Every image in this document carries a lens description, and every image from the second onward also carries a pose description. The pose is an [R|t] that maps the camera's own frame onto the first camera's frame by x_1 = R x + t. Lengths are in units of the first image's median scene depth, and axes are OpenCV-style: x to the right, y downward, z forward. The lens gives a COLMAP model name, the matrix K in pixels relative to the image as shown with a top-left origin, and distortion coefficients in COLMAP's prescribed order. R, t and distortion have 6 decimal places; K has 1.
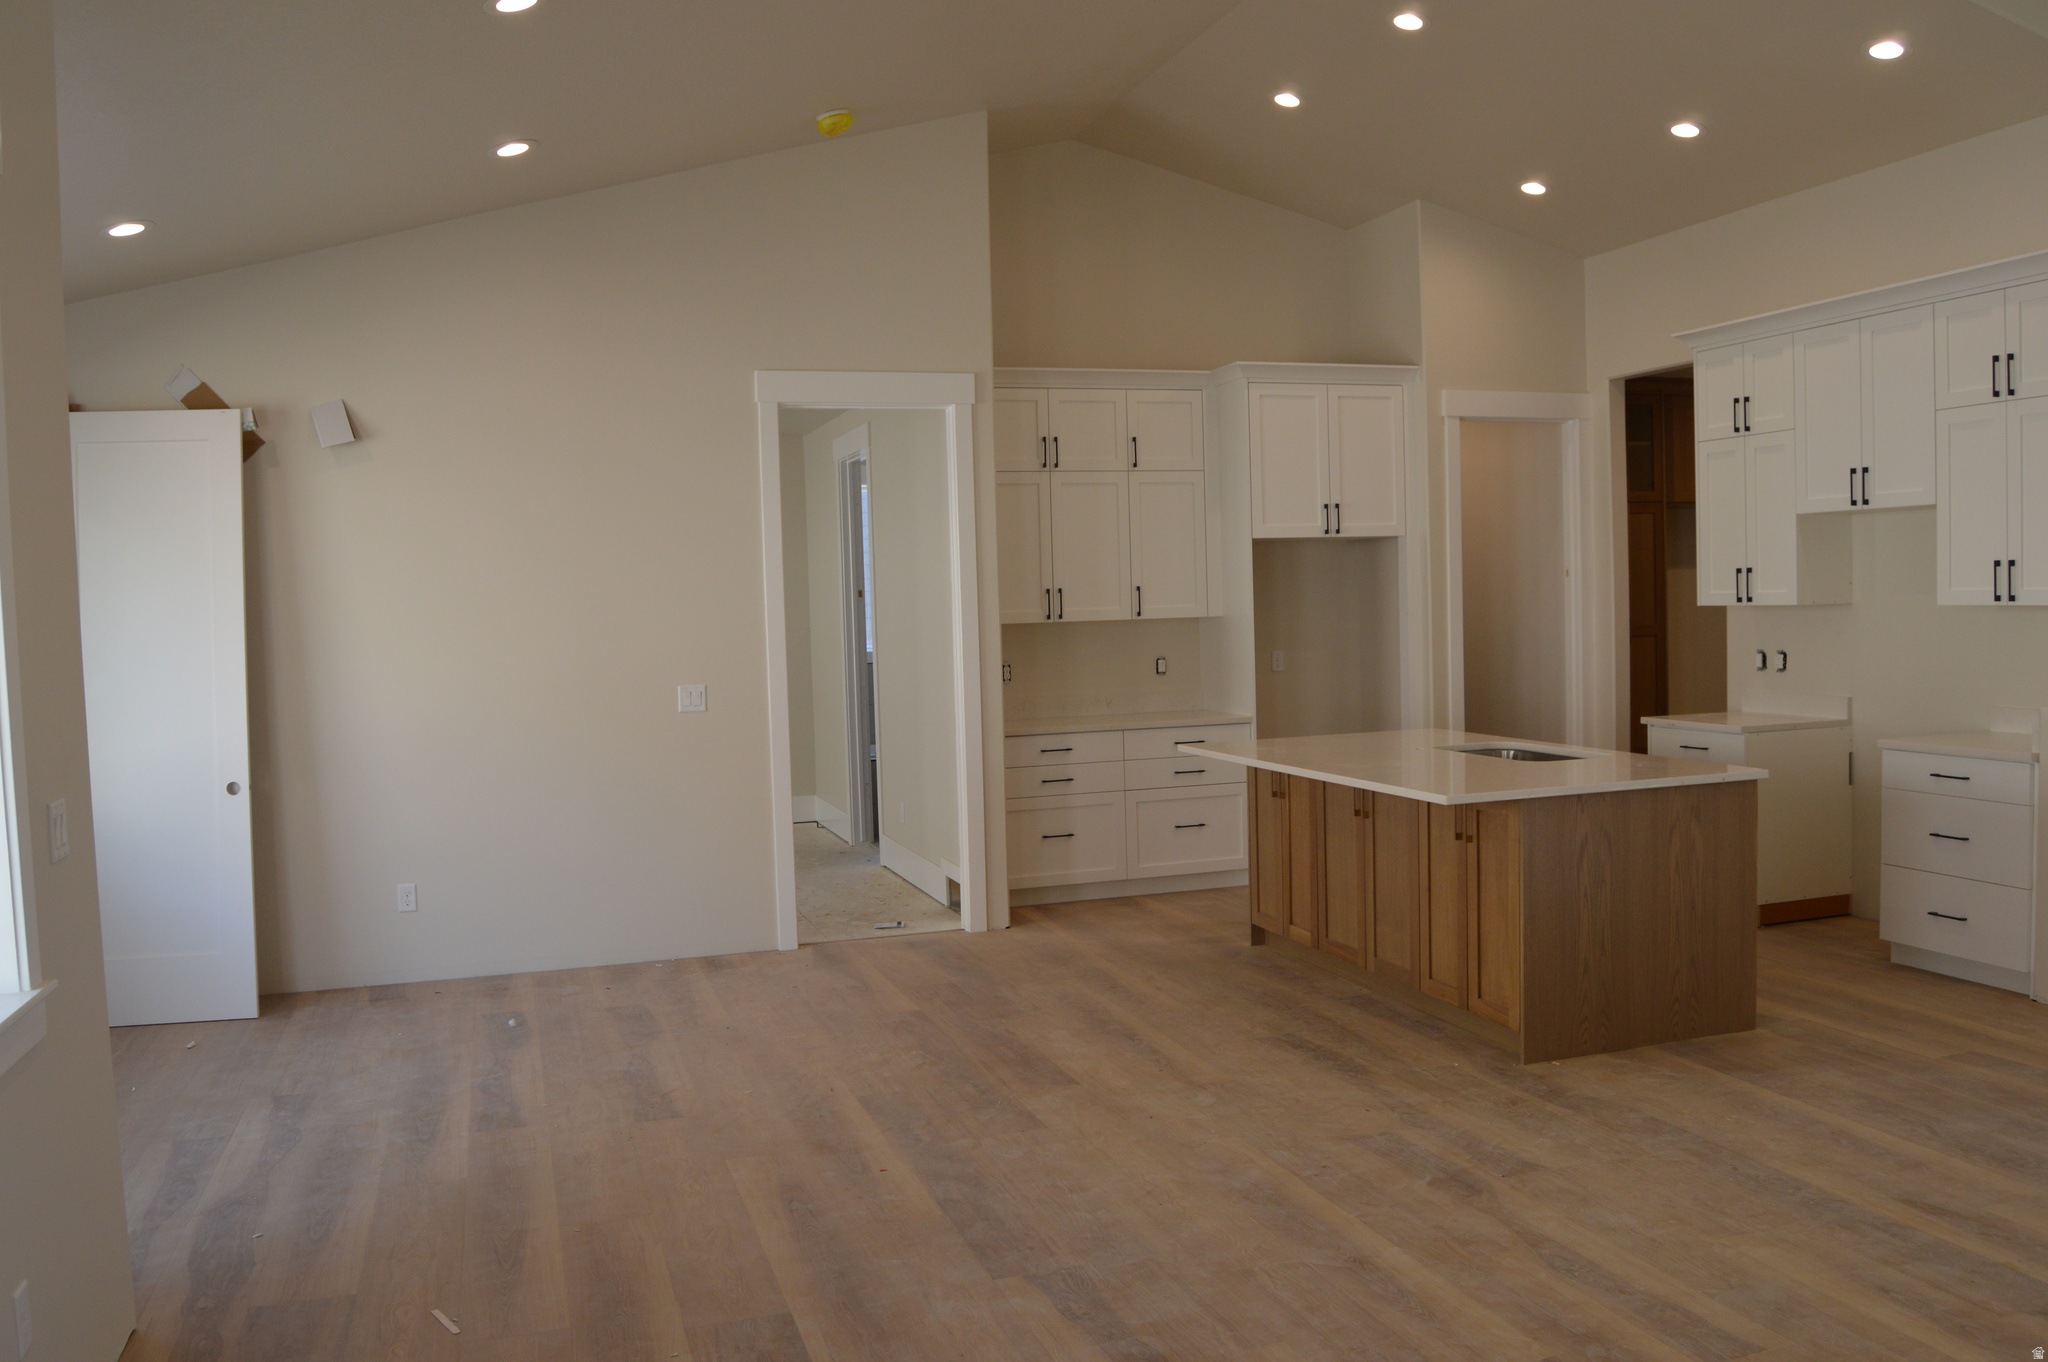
lens RADIAL K [[1641.3, 0, 1017.2], [0, 1641.3, 677.9], [0, 0, 1]] dist [-0.088212, 0.036555]
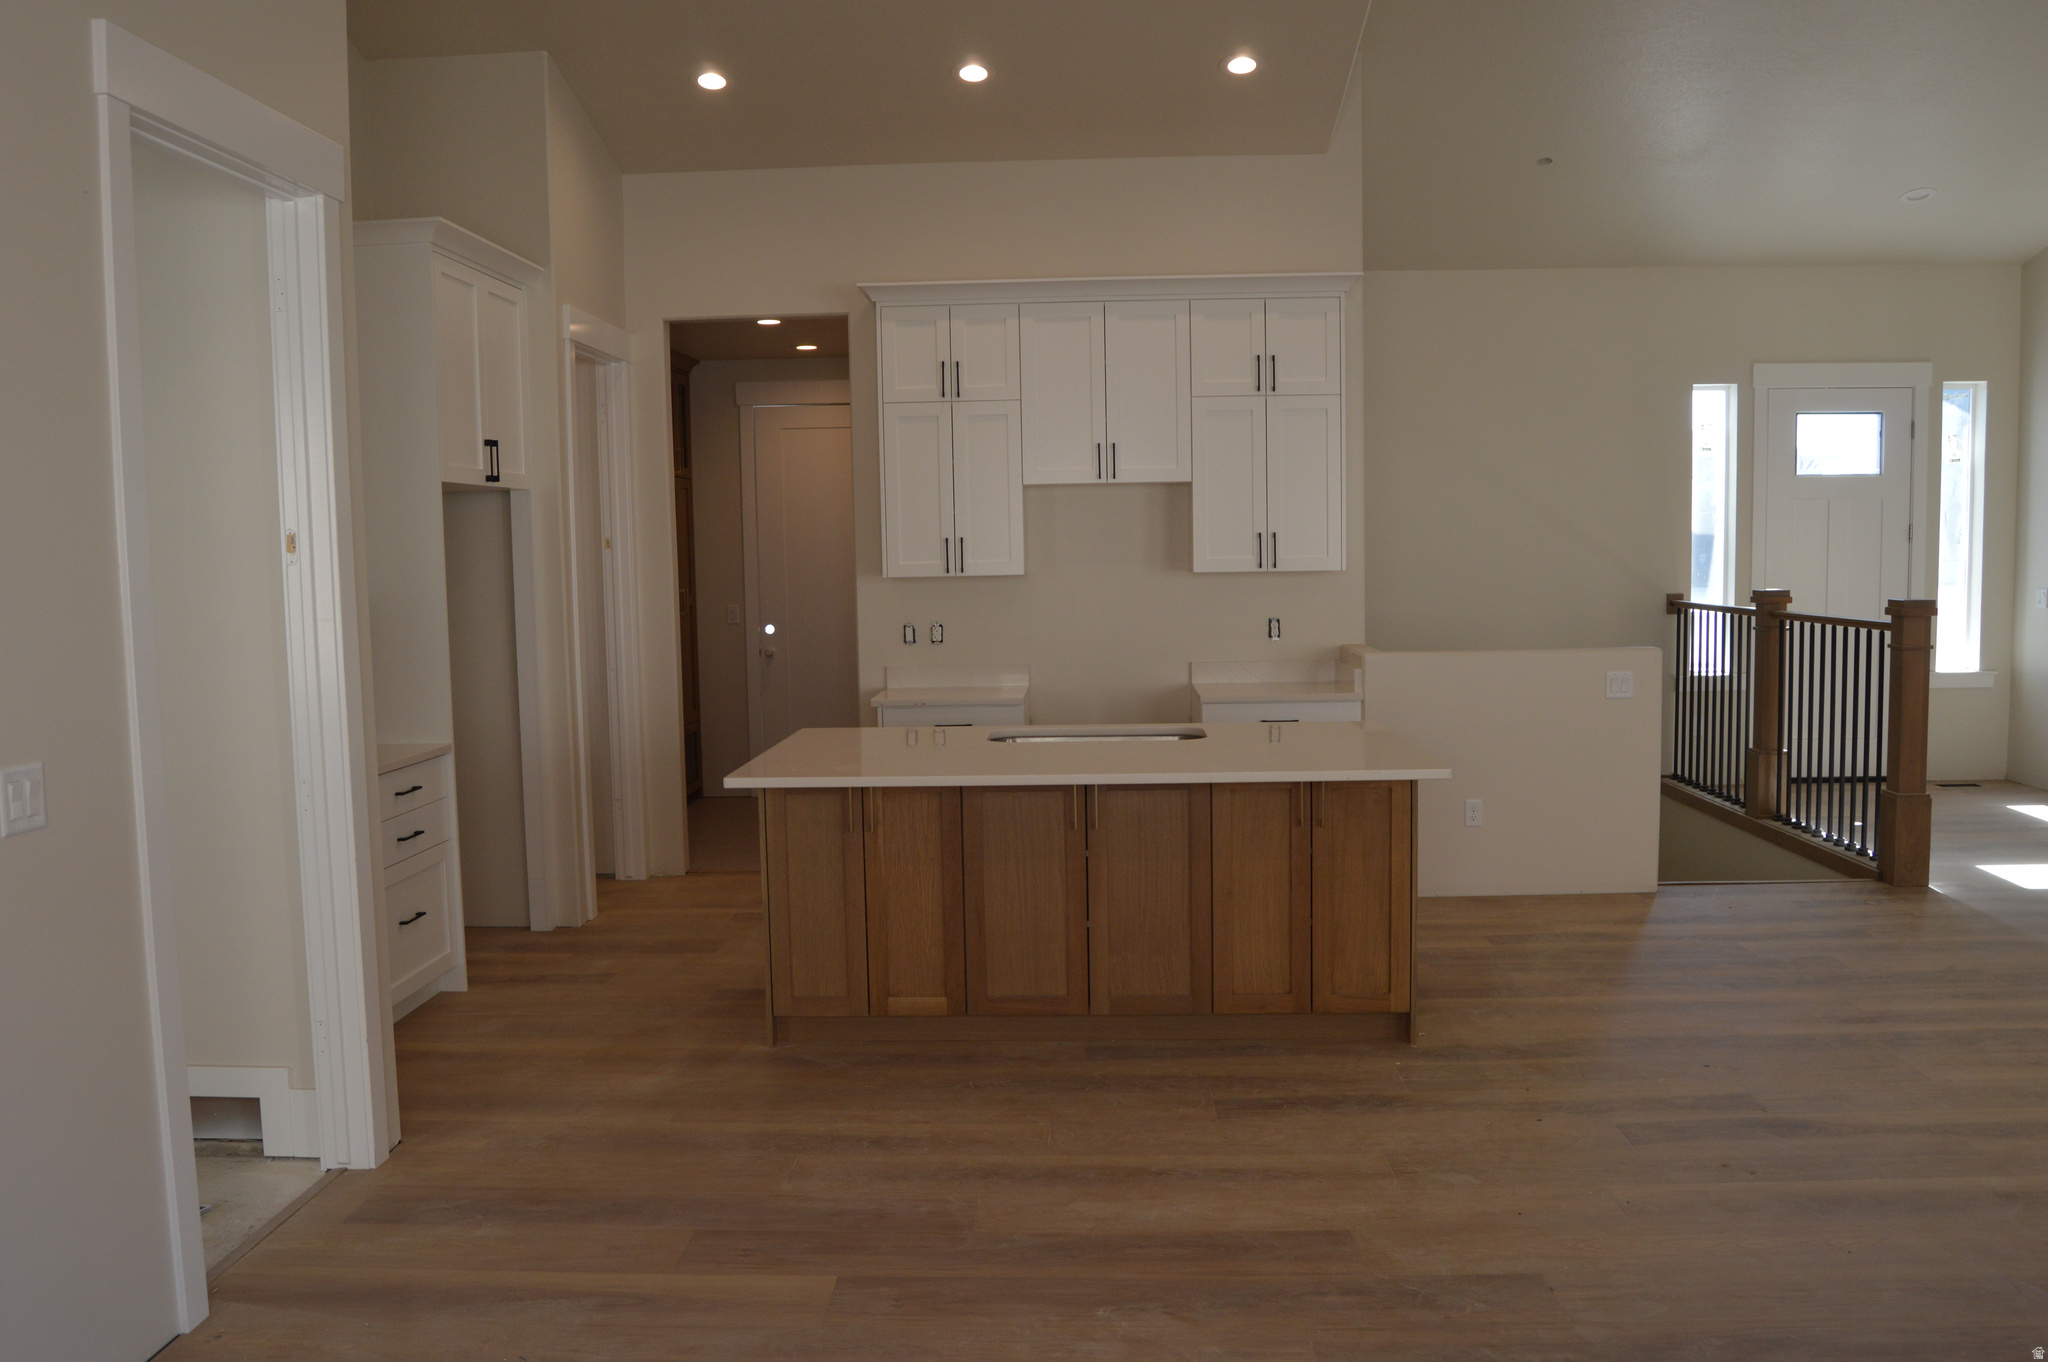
lens RADIAL K [[1641.3, 0, 1028.0], [0, 1641.3, 678.9], [0, 0, 1]] dist [-0.088212, 0.036555]
pose [[0.340676, -0.055532, 0.938539, -0.696633], [0.053283, 0.997790, 0.039697, -0.029755], [-0.938670, 0.036484, 0.342882, 0.925001]]
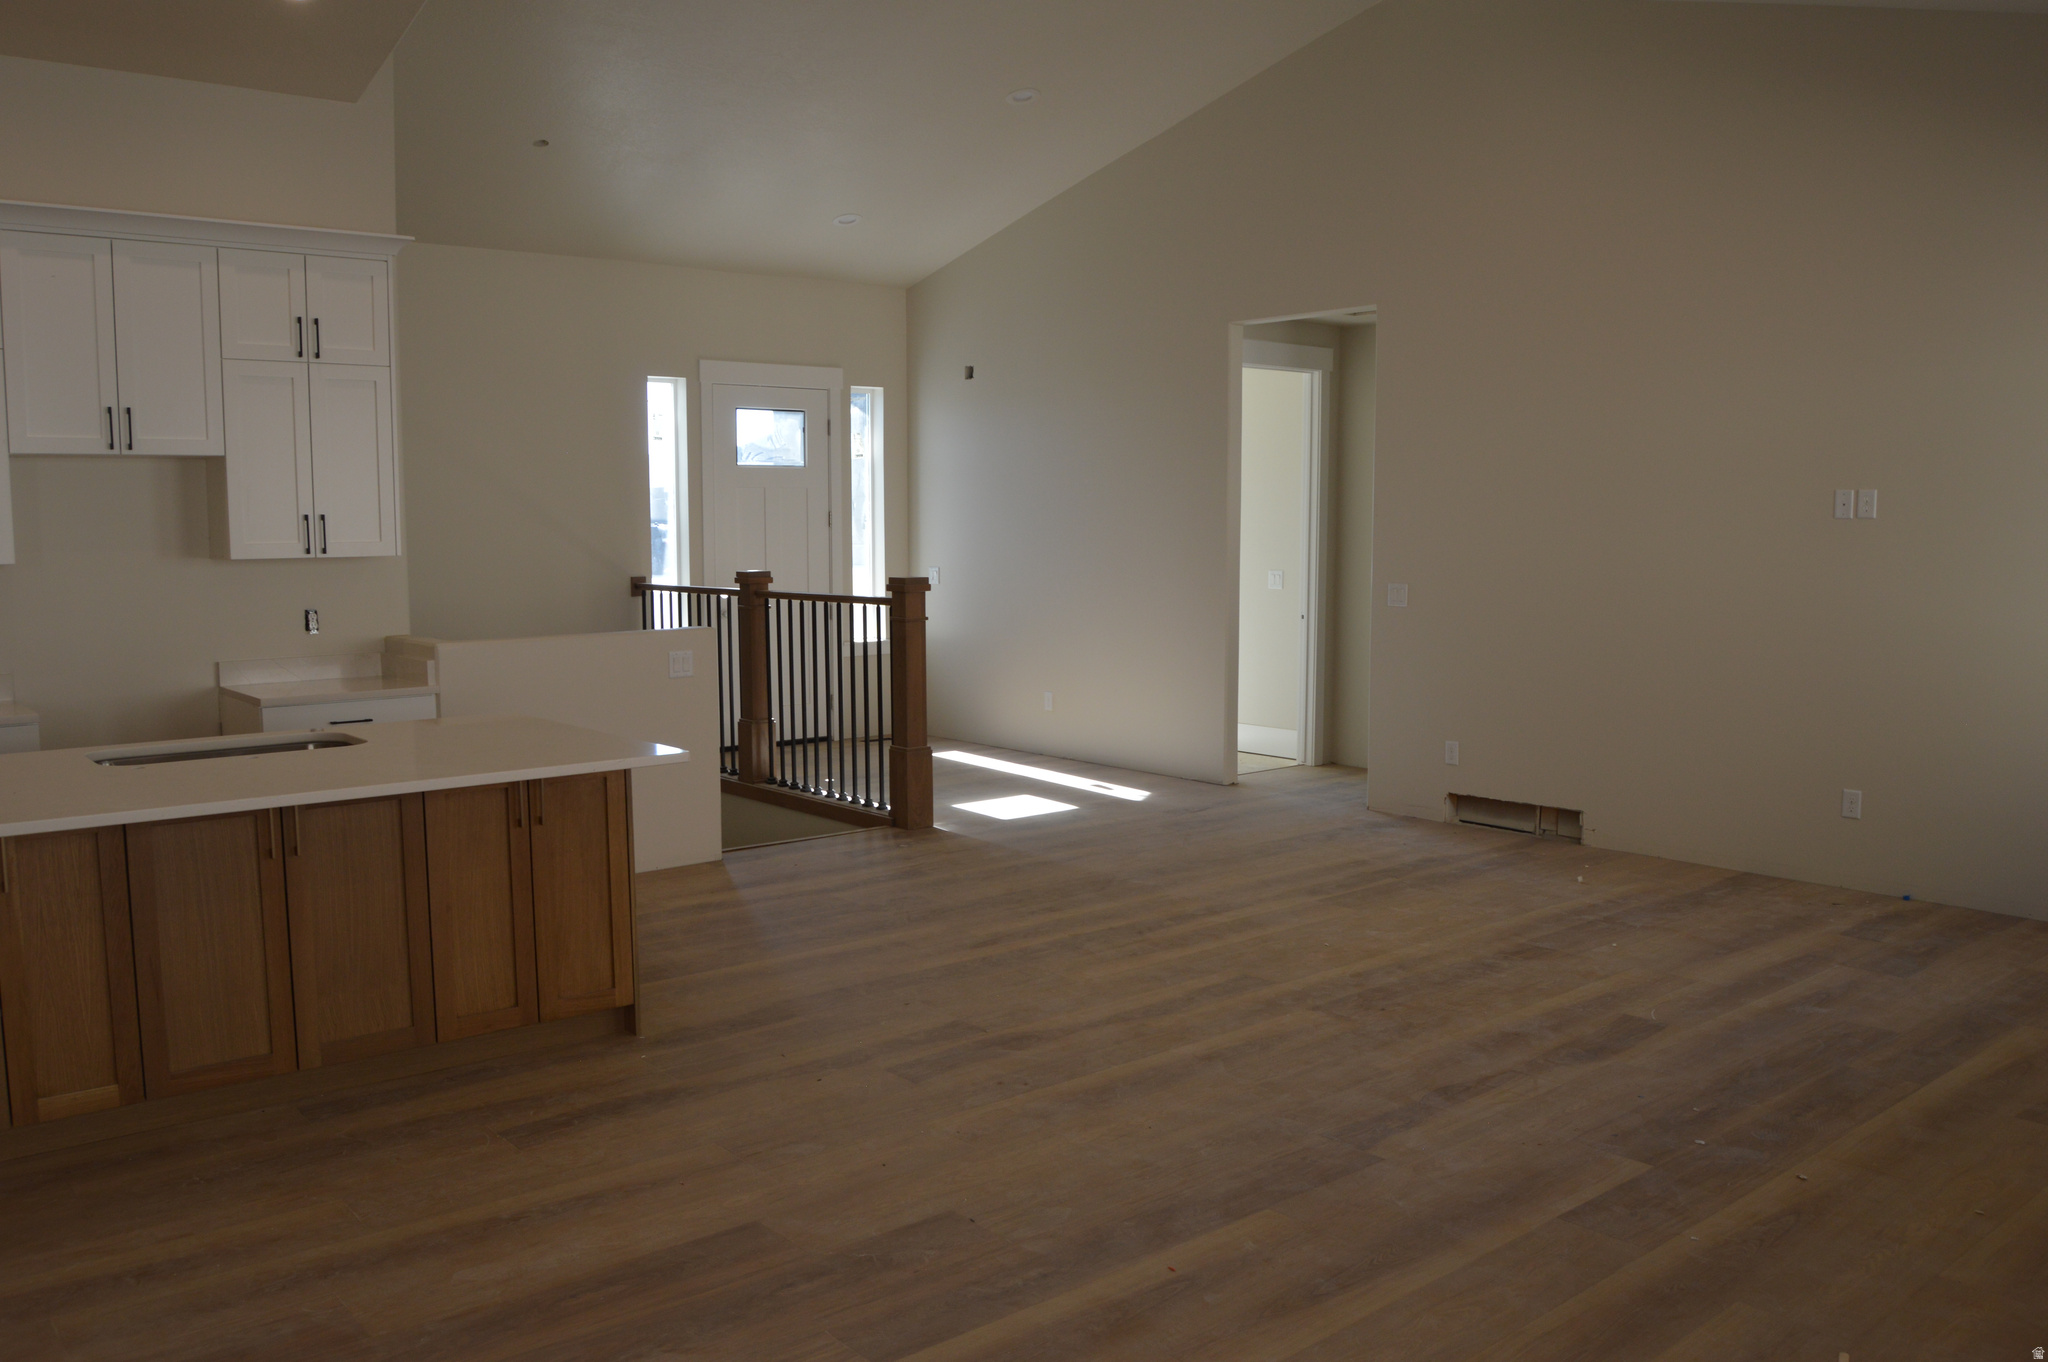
lens RADIAL K [[1641.3, 0, 1016.0], [0, 1641.3, 677.2], [0, 0, 1]] dist [-0.088212, 0.036555]
pose [[-0.376830, -0.060342, 0.924315, -0.669734], [0.060498, 0.994142, 0.089565, -0.042807], [-0.924305, 0.089670, -0.370972, 1.192973]]
